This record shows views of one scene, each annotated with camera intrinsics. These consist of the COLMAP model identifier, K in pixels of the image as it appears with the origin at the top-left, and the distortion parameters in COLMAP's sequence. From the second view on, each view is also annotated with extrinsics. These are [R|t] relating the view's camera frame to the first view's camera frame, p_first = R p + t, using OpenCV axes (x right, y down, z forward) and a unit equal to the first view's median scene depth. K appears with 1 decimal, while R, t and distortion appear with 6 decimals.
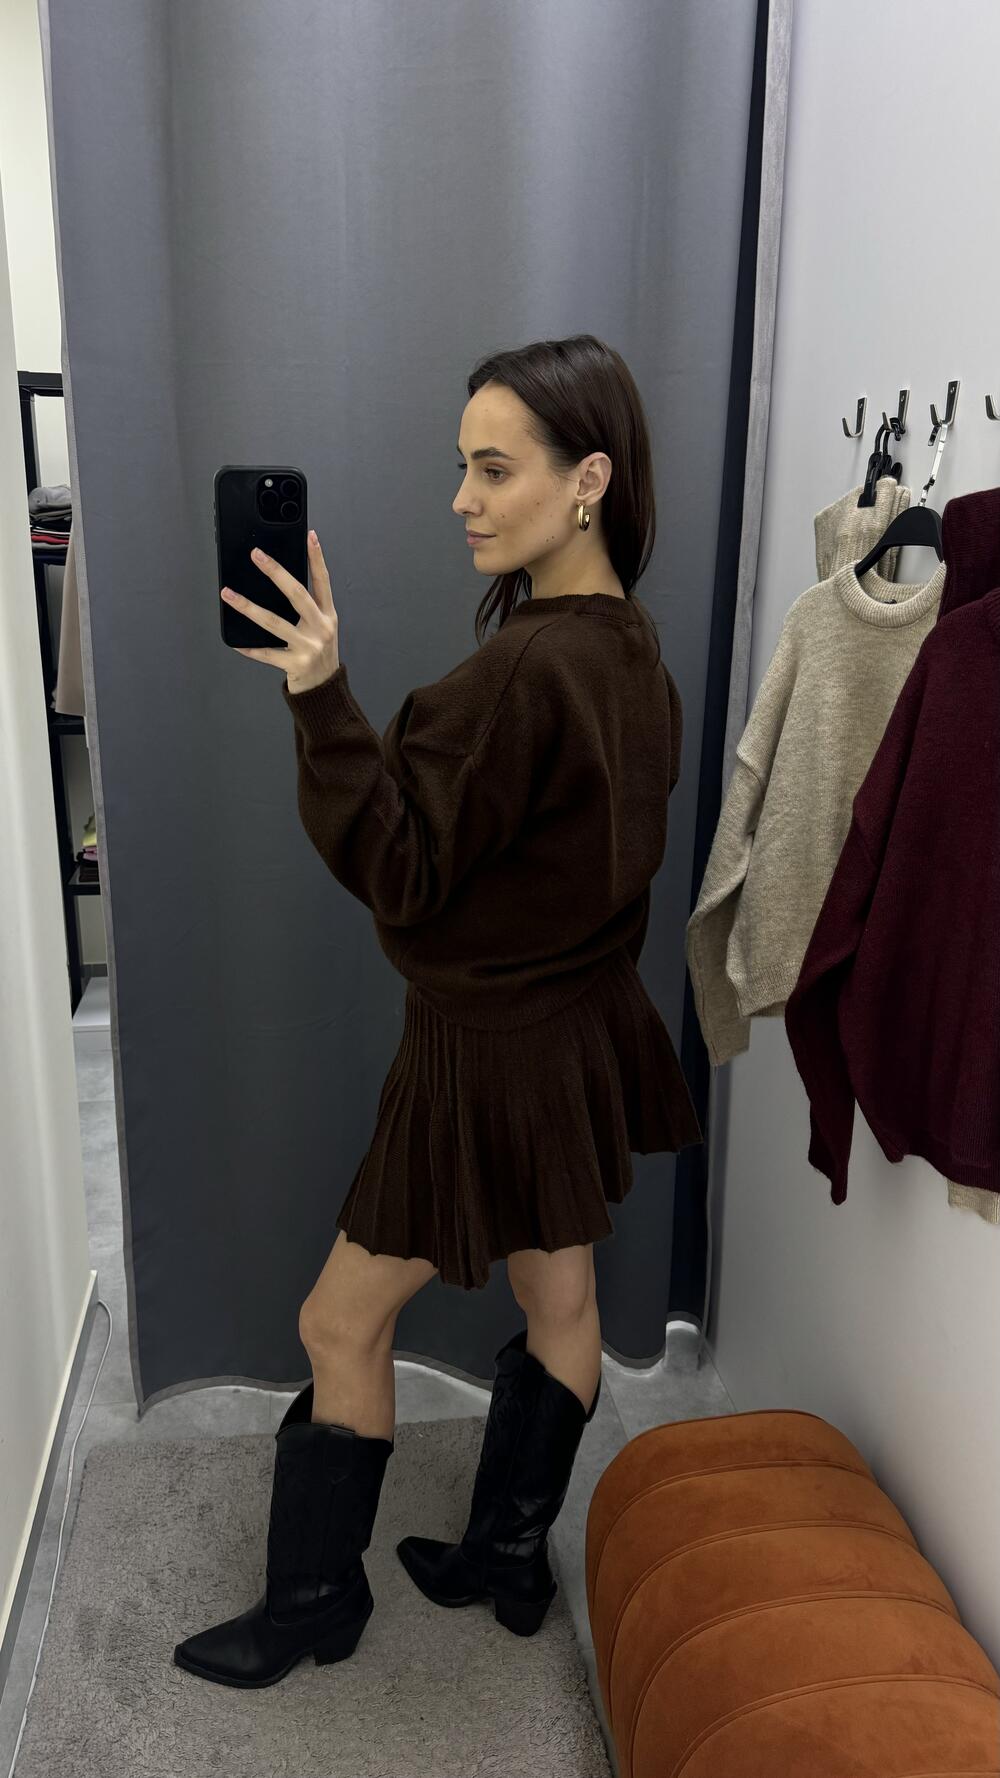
lens RADIAL K [[1287.5, 0, 488.2], [0, 1287.5, 884.9], [0, 0, 1]] dist [0.040912, -0.038684]
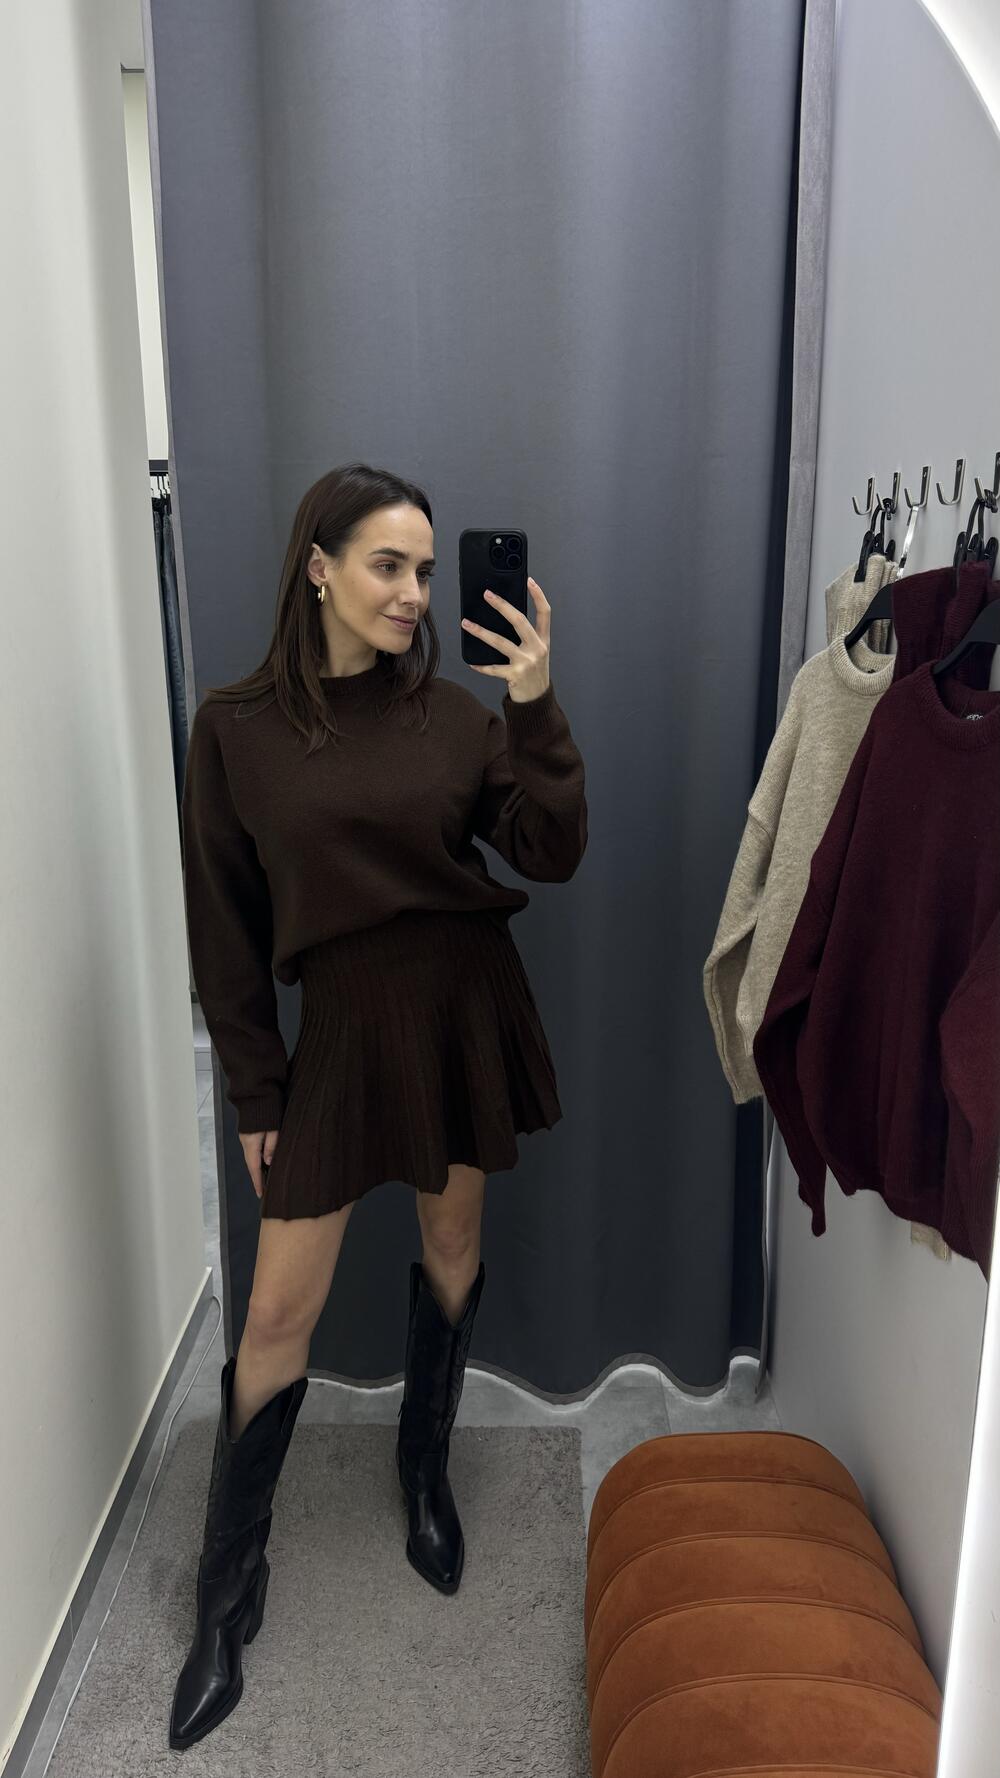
lens RADIAL K [[1287.5, 0, 490.7], [0, 1287.5, 891.5], [0, 0, 1]] dist [0.040912, -0.038684]
pose [[0.986100, 0.020085, -0.164933, 0.159236], [-0.024488, 0.999395, -0.024708, -0.002101], [0.164337, 0.028403, 0.985995, -0.089148]]
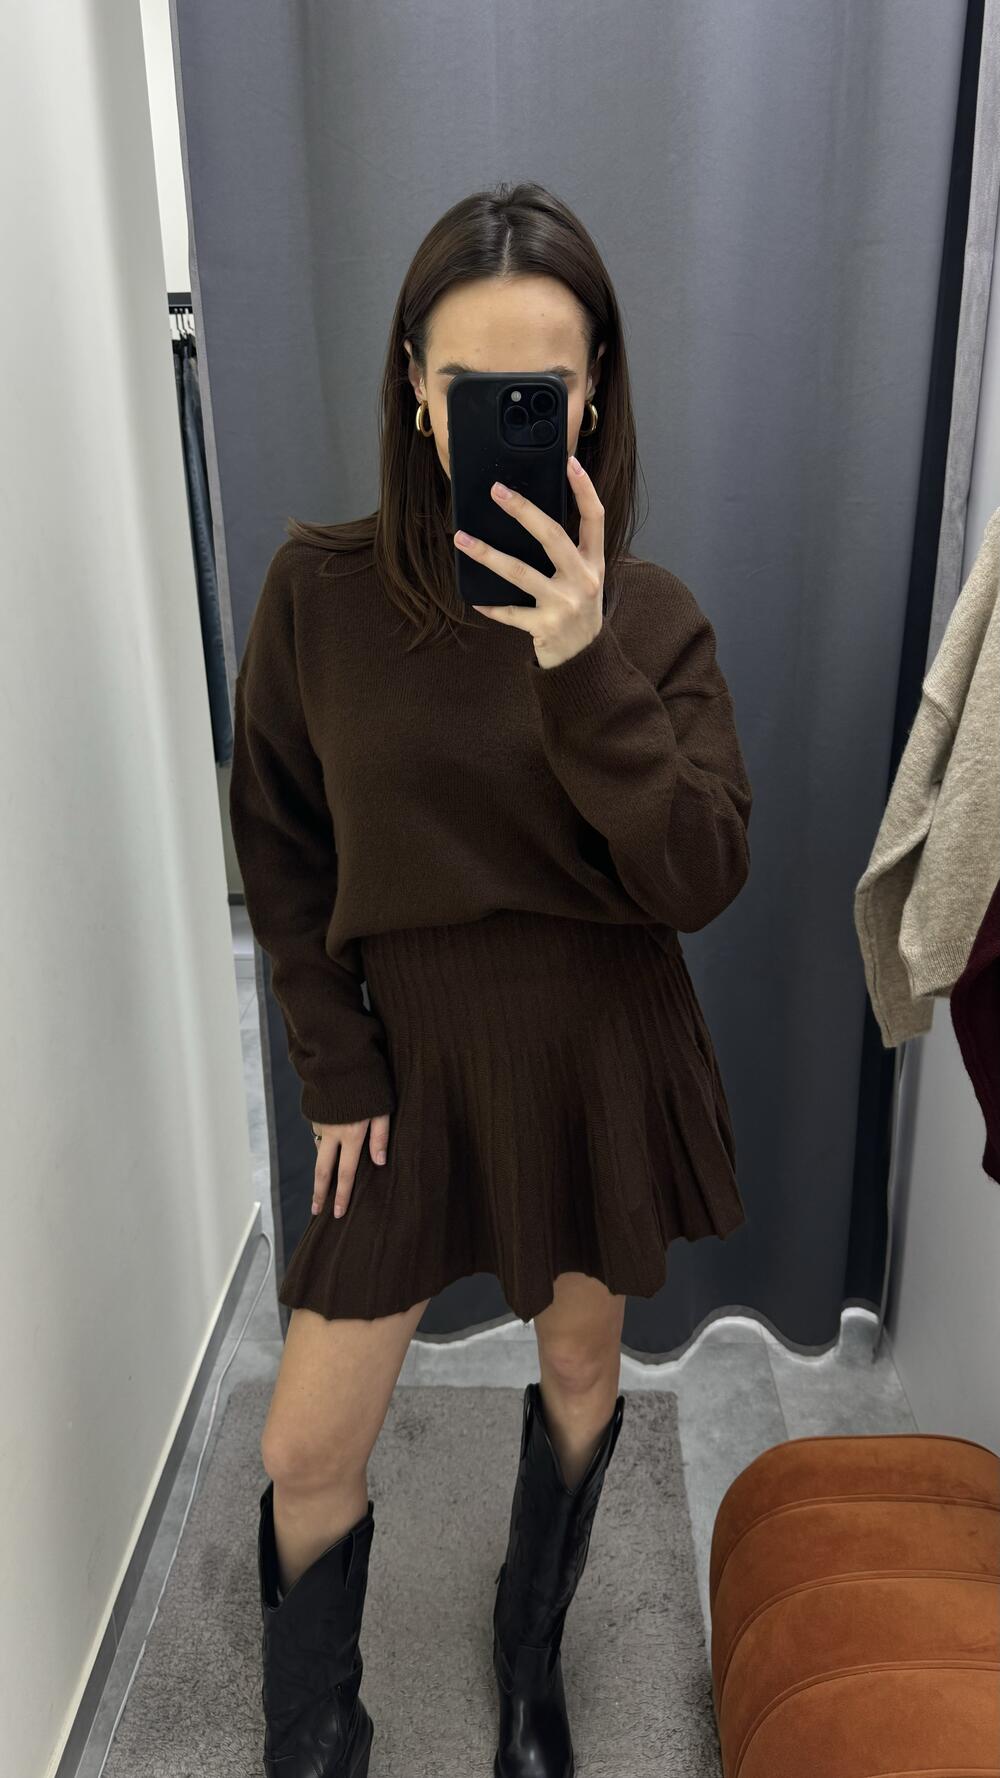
lens RADIAL K [[1287.5, 0, 488.8], [0, 1287.5, 889.2], [0, 0, 1]] dist [0.040912, -0.038684]
pose [[0.981555, 0.031113, -0.188630, 0.078645], [-0.019518, 0.997821, 0.063020, -0.018037], [0.190180, -0.058176, 0.980024, 0.093320]]
